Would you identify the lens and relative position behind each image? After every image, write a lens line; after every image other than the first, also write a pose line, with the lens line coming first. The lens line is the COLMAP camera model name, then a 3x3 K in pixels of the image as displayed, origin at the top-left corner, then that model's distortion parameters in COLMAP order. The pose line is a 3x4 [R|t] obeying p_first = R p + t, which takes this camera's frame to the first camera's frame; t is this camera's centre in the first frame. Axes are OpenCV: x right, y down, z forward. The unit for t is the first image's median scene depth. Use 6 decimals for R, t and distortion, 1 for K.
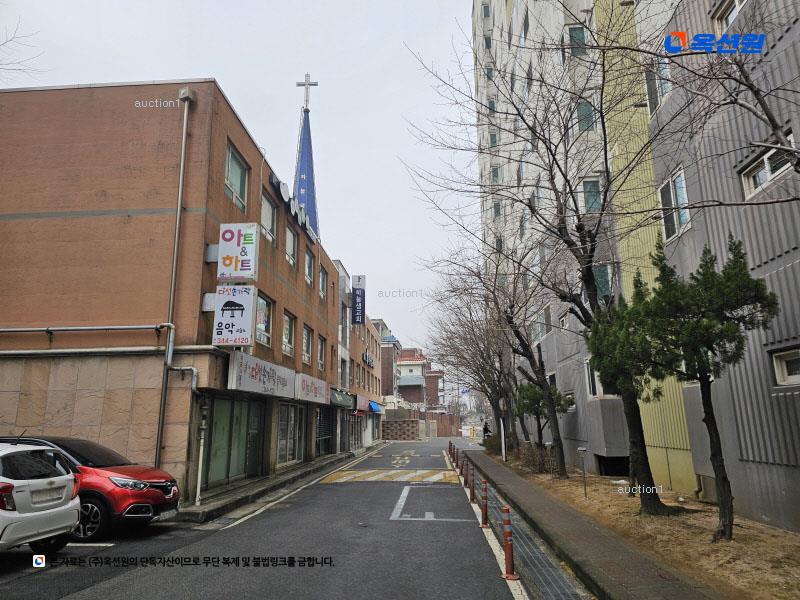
lens RADIAL K [[527.4, 0, 383.3], [0, 527.4, 298.3], [0, 0, 1]] dist [0.060488, -0.050073]
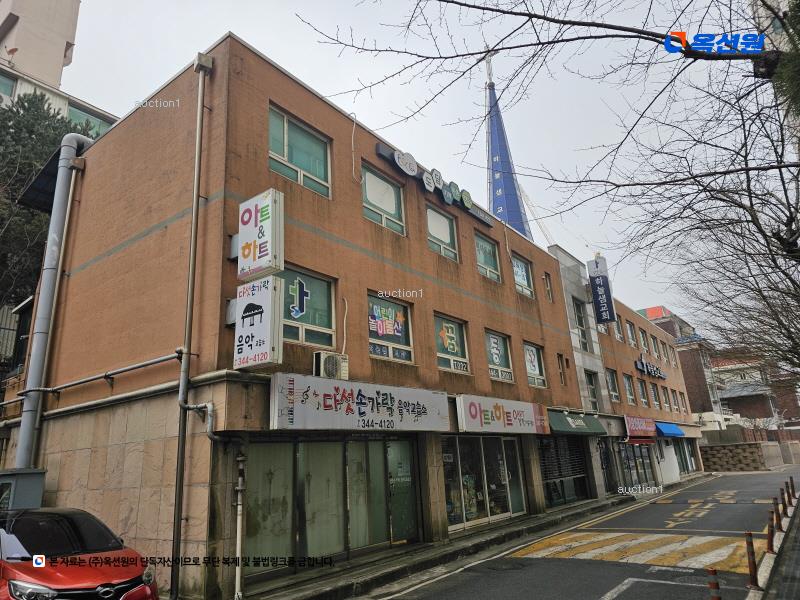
lens RADIAL K [[527.4, 0, 383.3], [0, 527.4, 298.3], [0, 0, 1]] dist [0.060488, -0.050073]
pose [[0.839118, -0.191815, -0.509007, 0.210987], [0.166576, 0.981419, -0.095233, 0.091066], [0.517816, -0.004877, 0.855478, 0.472678]]
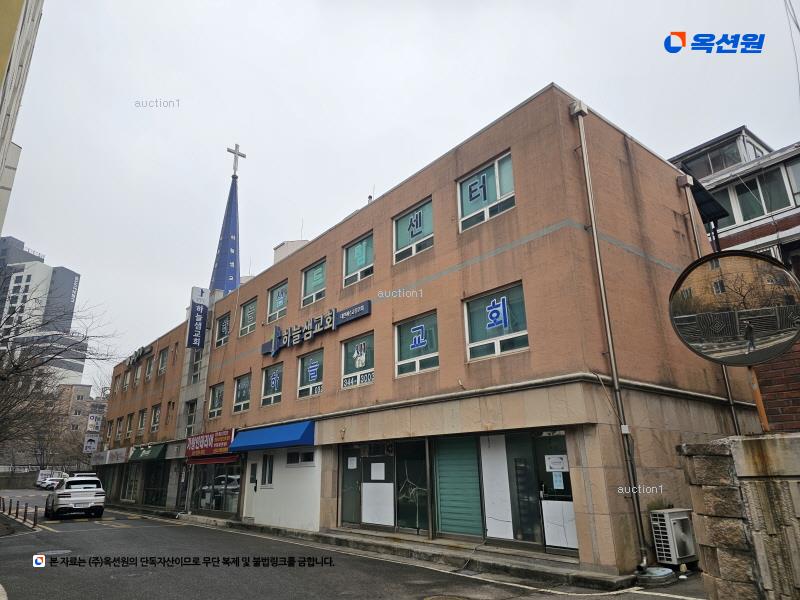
lens RADIAL K [[527.4, 0, 383.3], [0, 527.4, 298.3], [0, 0, 1]] dist [0.060488, -0.050073]
pose [[-0.735771, -0.229892, -0.637017, 0.416108], [0.134787, 0.872094, -0.470410, 0.369212], [0.663682, -0.431975, -0.610675, 1.547136]]
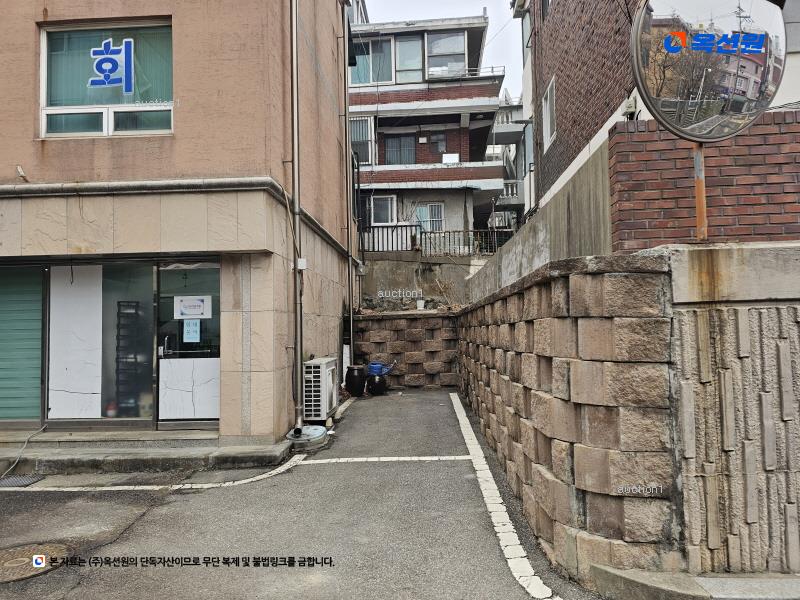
lens RADIAL K [[527.4, 0, 383.3], [0, 527.4, 298.3], [0, 0, 1]] dist [0.060488, -0.050073]
pose [[0.026729, -0.078425, -0.996562, 0.214899], [0.233987, 0.969714, -0.070037, 0.320546], [0.971872, -0.231311, 0.044270, 1.297946]]
